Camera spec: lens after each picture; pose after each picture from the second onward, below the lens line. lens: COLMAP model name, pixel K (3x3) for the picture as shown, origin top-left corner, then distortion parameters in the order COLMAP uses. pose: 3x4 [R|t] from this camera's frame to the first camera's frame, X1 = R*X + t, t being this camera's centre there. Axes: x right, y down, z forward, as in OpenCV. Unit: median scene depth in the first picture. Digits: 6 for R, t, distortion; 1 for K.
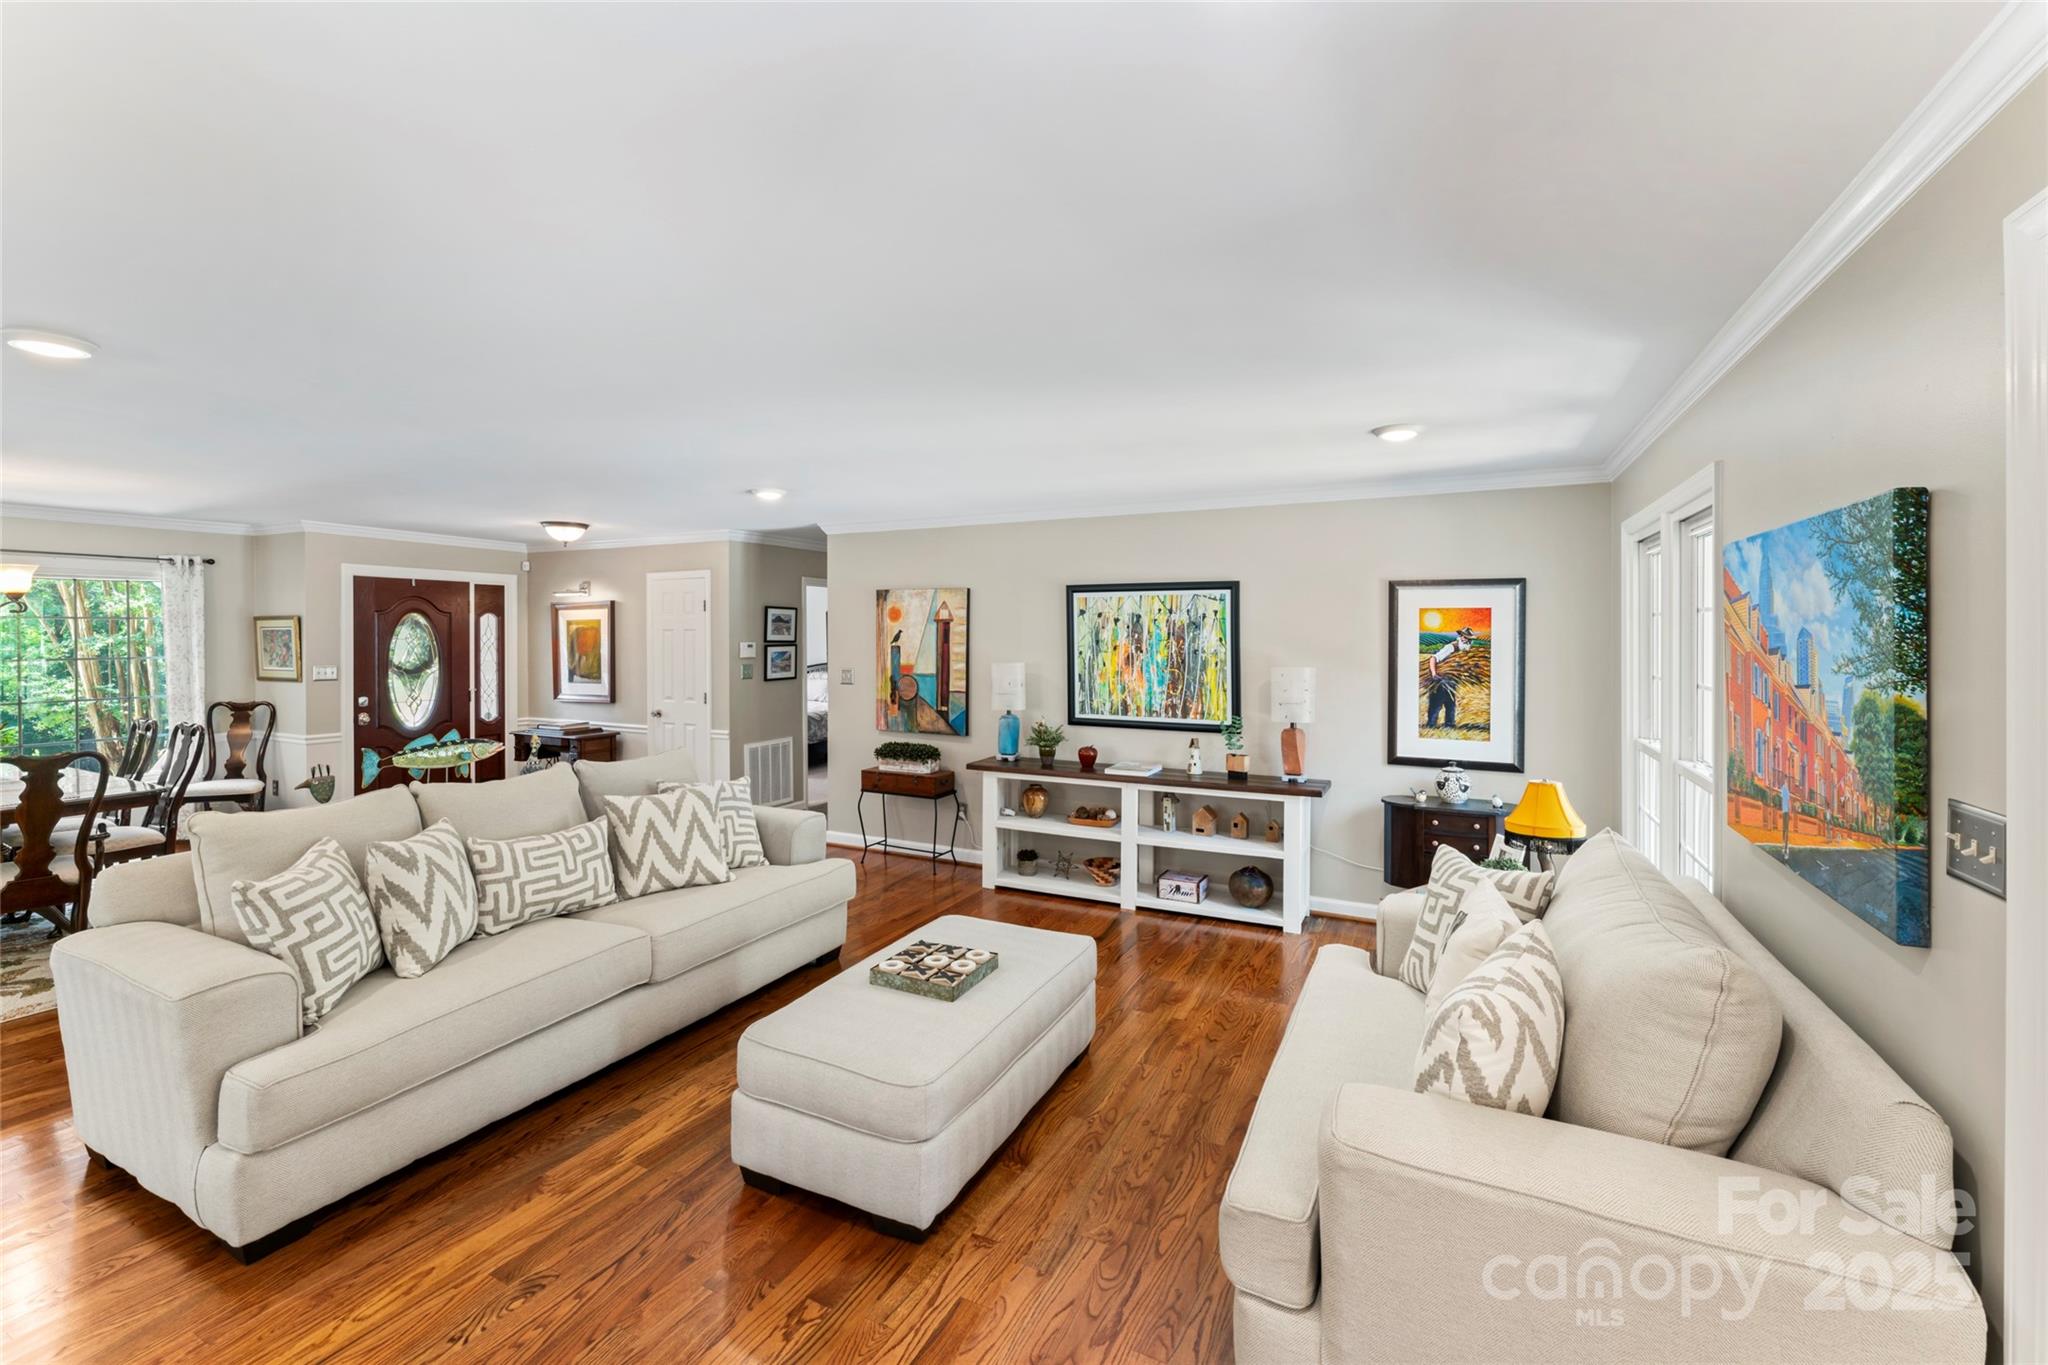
lens RADIAL K [[869.5, 0, 978.3], [0, 869.5, 637.3], [0, 0, 1]] dist [-0.008973, 0.000490]
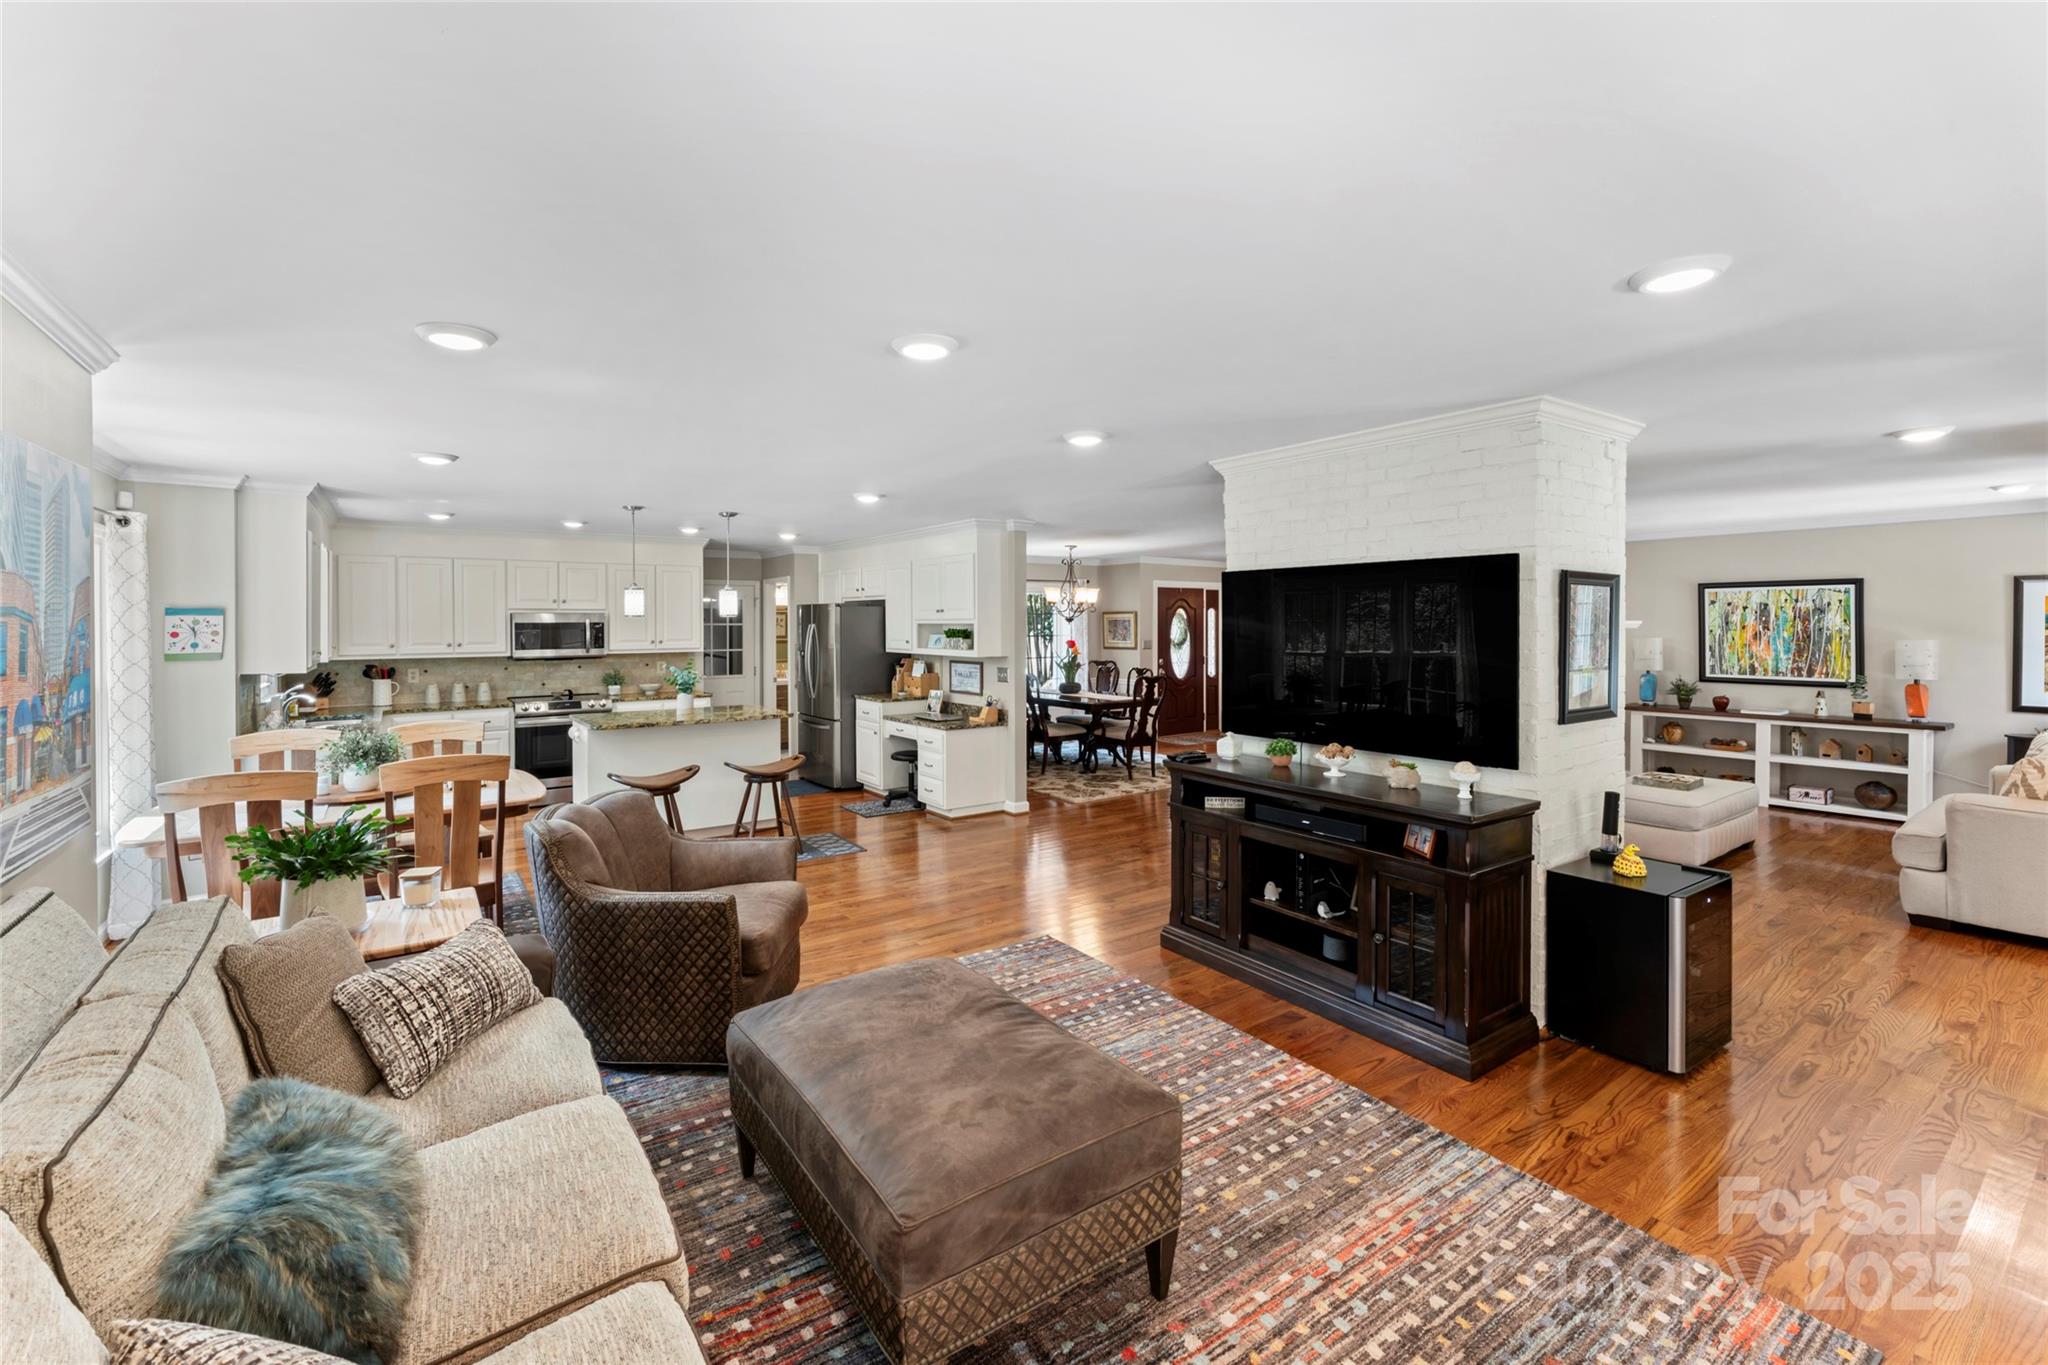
lens RADIAL K [[869.5, 0, 980.2], [0, 869.5, 634.2], [0, 0, 1]] dist [-0.008973, 0.000490]
pose [[0.894304, 0.000292, -0.447459, -0.333073], [0.003896, 0.999957, 0.008441, 0.007076], [0.447443, -0.009292, 0.894264, -0.830388]]
